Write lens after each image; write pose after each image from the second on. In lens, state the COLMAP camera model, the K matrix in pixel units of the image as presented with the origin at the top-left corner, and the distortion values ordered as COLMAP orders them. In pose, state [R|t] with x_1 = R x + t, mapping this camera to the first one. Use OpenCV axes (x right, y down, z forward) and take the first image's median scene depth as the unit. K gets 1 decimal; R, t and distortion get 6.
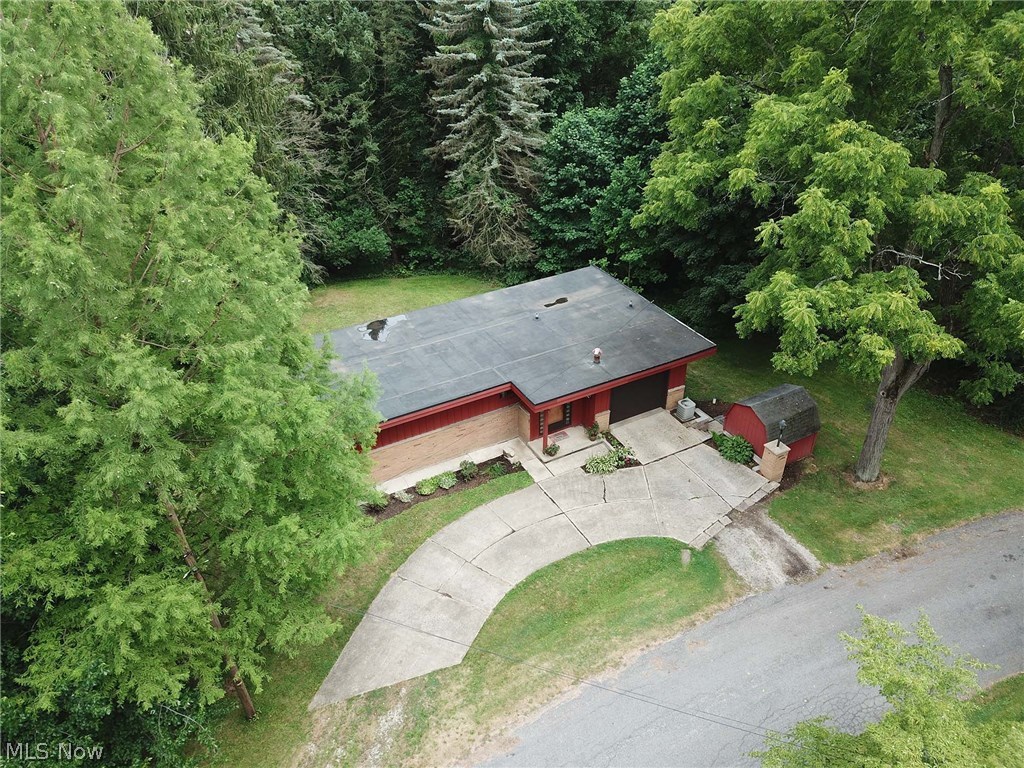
lens RADIAL K [[779.2, 0, 511.7], [0, 779.2, 377.4], [0, 0, 1]] dist [-0.050171, 0.045757]
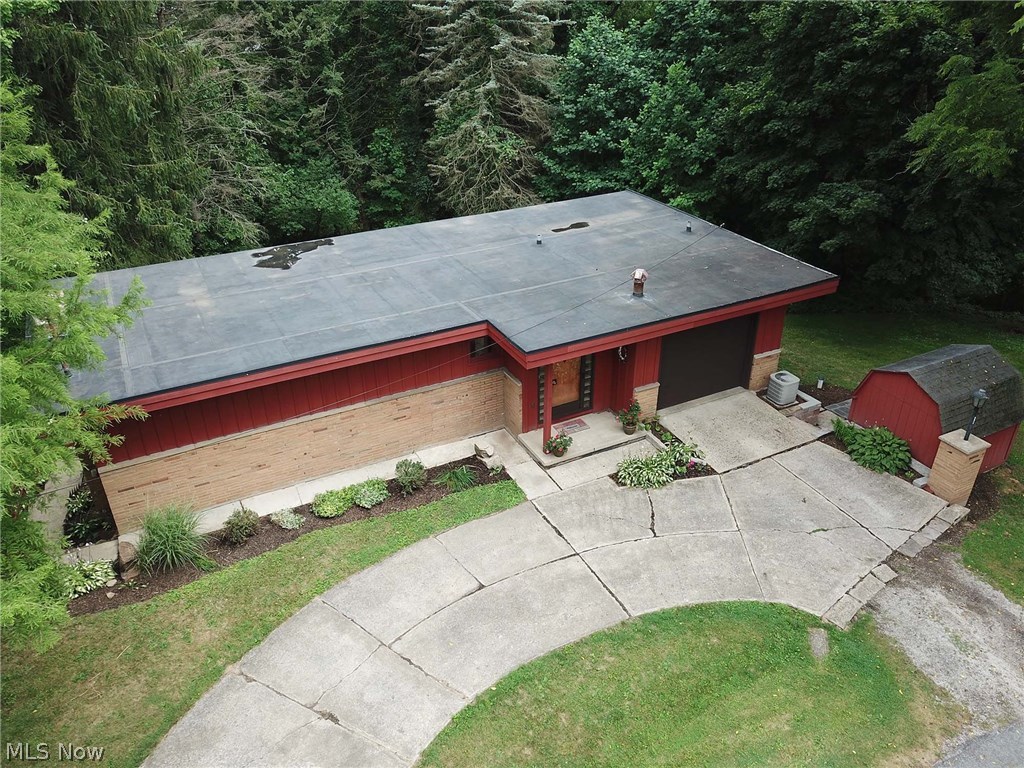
lens RADIAL K [[779.2, 0, 514.8], [0, 779.2, 389.7], [0, 0, 1]] dist [-0.050171, 0.045757]
pose [[0.999648, 0.012566, -0.023347, 0.032466], [-0.013929, 0.998150, -0.059189, 0.087465], [0.022560, 0.059493, 0.997974, 0.428067]]
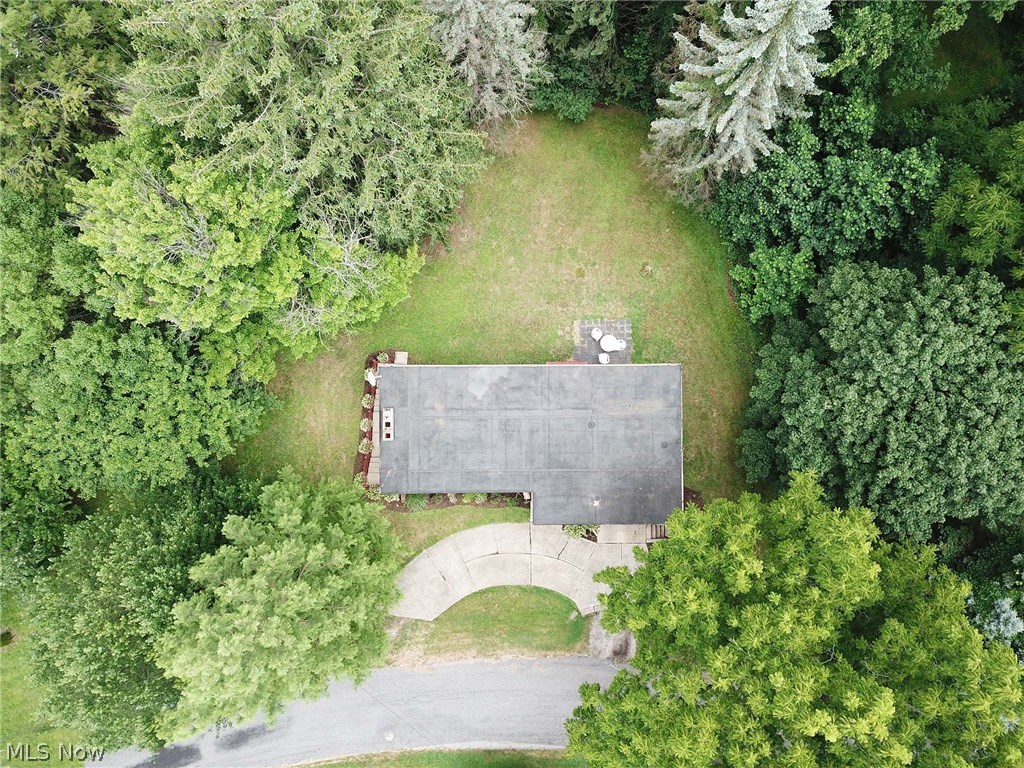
lens RADIAL K [[779.2, 0, 510.9], [0, 779.2, 384.6], [0, 0, 1]] dist [-0.050171, 0.045757]
pose [[0.880215, 0.474420, -0.012172, -0.116919], [-0.261498, 0.506255, 0.821781, -1.294593], [0.396032, -0.720161, 0.569673, 0.269566]]
